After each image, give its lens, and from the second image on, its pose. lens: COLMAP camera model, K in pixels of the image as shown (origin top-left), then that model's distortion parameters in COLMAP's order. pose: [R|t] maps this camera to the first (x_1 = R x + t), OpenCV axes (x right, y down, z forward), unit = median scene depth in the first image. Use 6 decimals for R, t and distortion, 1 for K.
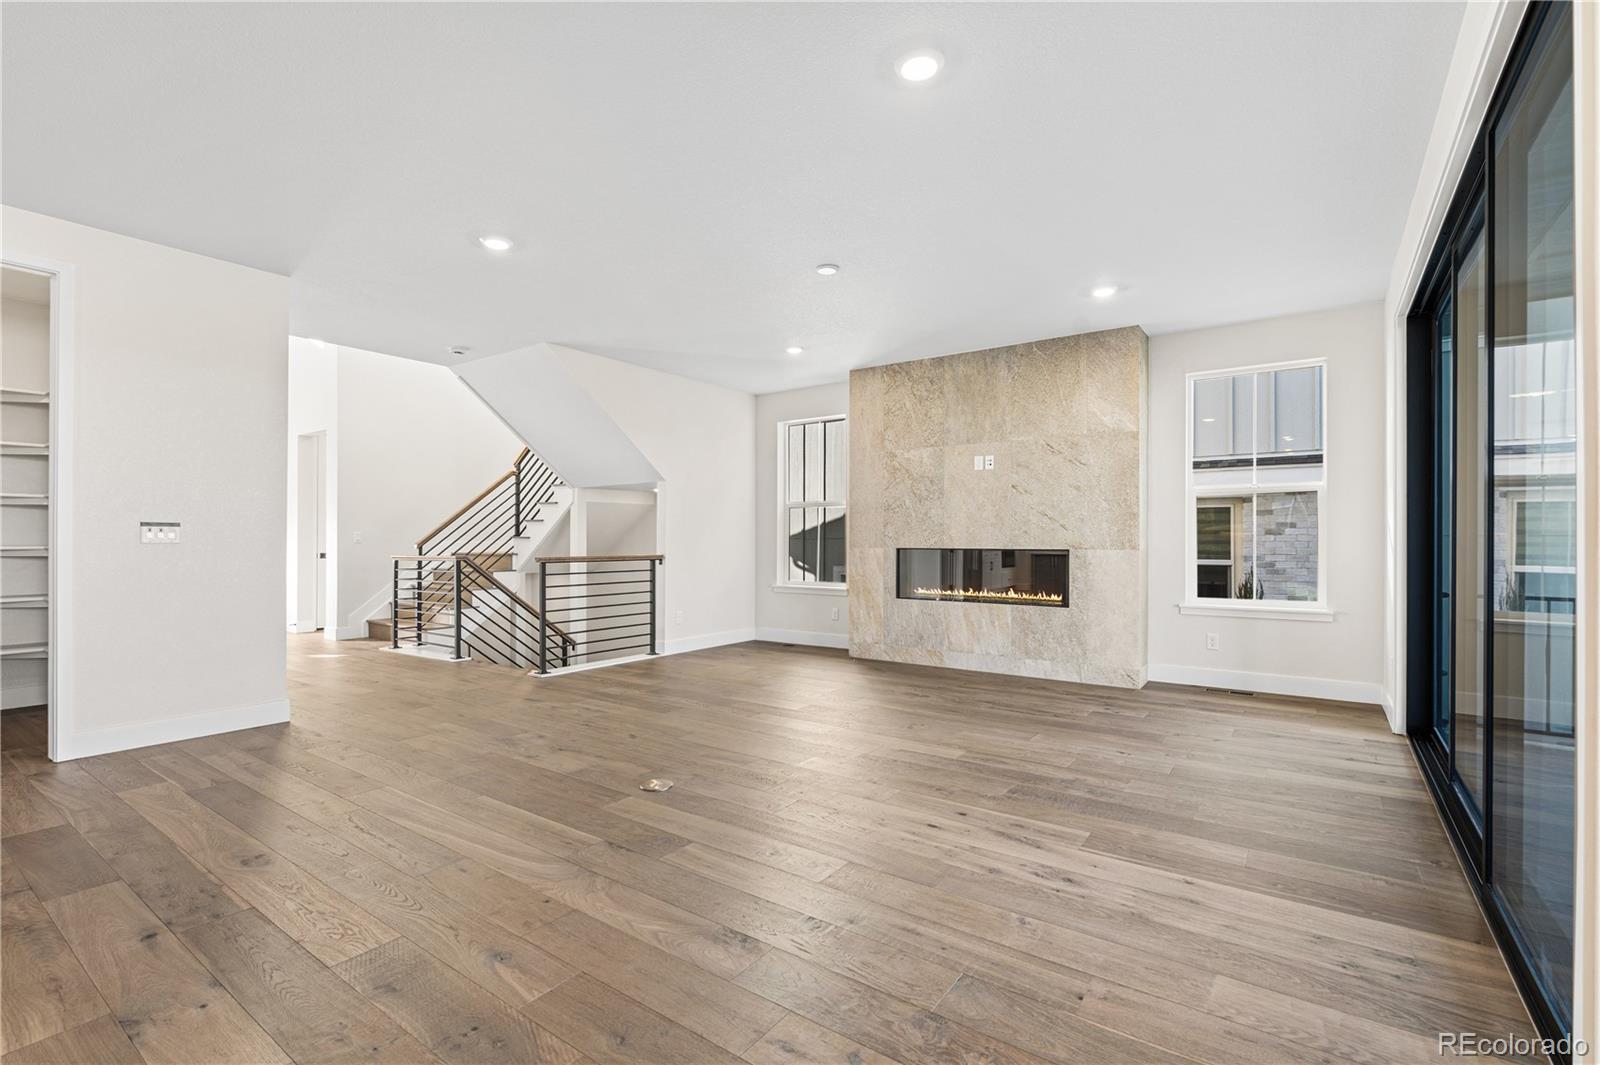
lens RADIAL K [[722.3, 0, 794.8], [0, 722.3, 534.7], [0, 0, 1]] dist [-0.003396, -0.000205]
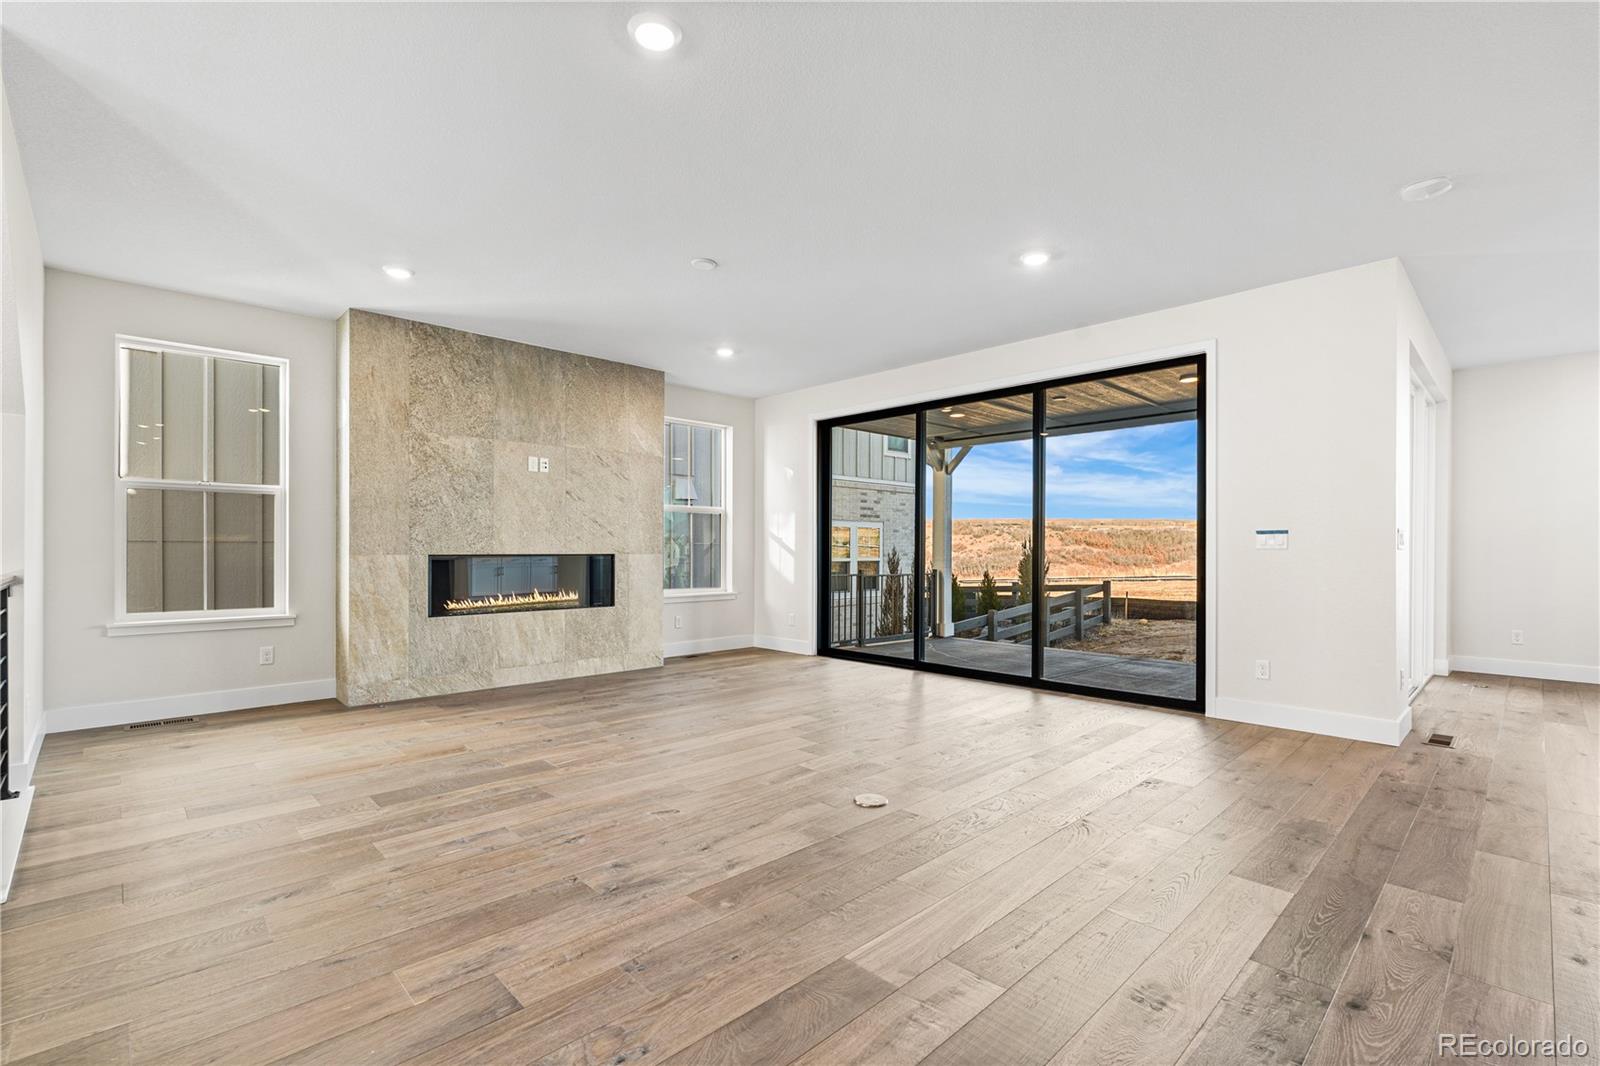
lens RADIAL K [[722.3, 0, 781.0], [0, 722.3, 545.0], [0, 0, 1]] dist [-0.003396, -0.000205]
pose [[0.188660, 0.001833, 0.982041, -0.670042], [-0.009860, 0.999951, 0.000028, 0.004242], [-0.981993, -0.009688, 0.188669, 0.542084]]
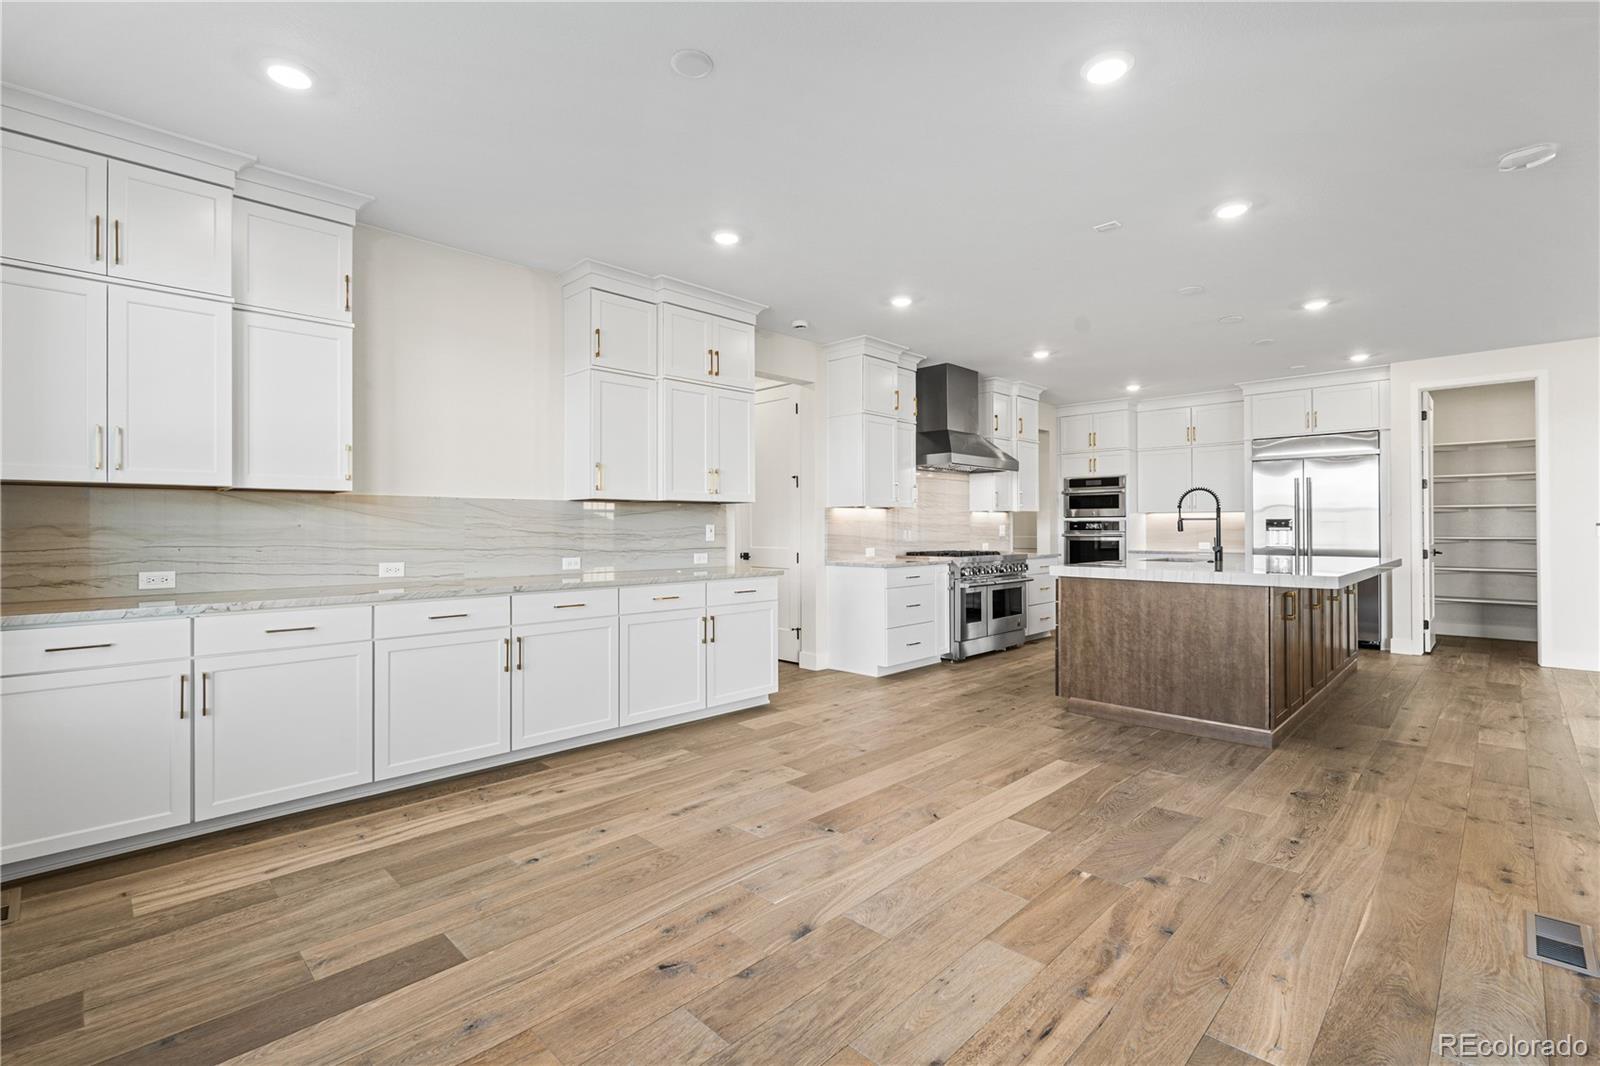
lens RADIAL K [[722.3, 0, 794.4], [0, 722.3, 520.9], [0, 0, 1]] dist [-0.003396, -0.000205]
pose [[-0.155192, -0.010345, -0.987830, 0.588698], [0.009989, 0.999878, -0.012040, -0.014651], [0.987834, -0.011736, -0.155069, -0.300144]]
